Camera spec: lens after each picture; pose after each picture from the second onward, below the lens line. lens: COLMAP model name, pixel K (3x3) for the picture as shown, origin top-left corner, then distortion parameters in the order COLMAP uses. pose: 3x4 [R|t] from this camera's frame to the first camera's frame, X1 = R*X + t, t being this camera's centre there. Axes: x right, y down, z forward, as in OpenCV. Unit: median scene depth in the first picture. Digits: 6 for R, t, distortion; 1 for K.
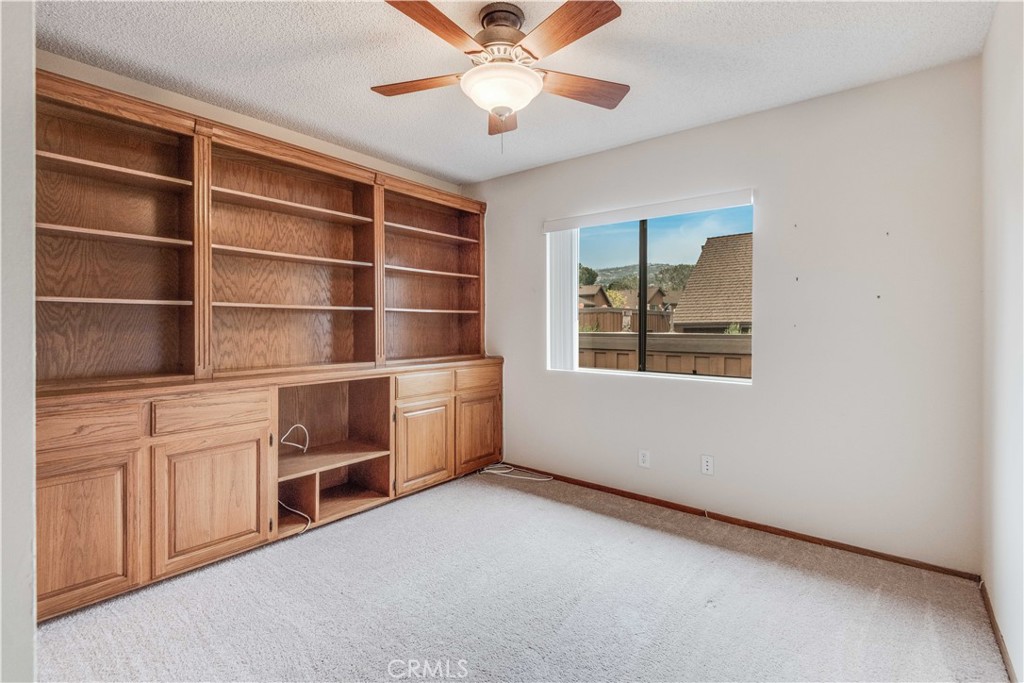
lens RADIAL K [[477.1, 0, 509.1], [0, 477.1, 330.2], [0, 0, 1]] dist [0.000974, -0.010528]
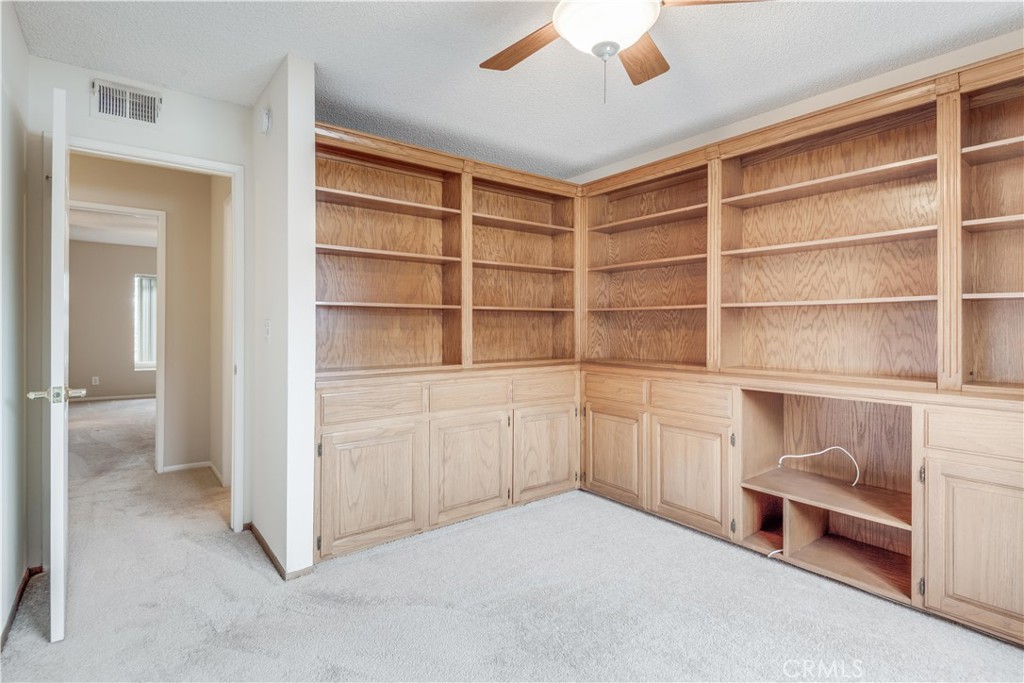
lens RADIAL K [[498.2, 0, 511.2], [0, 498.2, 327.3], [0, 0, 1]] dist [0.000984, 0.000117]
pose [[-0.237721, 0.003693, -0.971326, 0.541076], [-0.007303, 0.999958, 0.005589, -0.006317], [0.971306, 0.008423, -0.237684, 0.691195]]
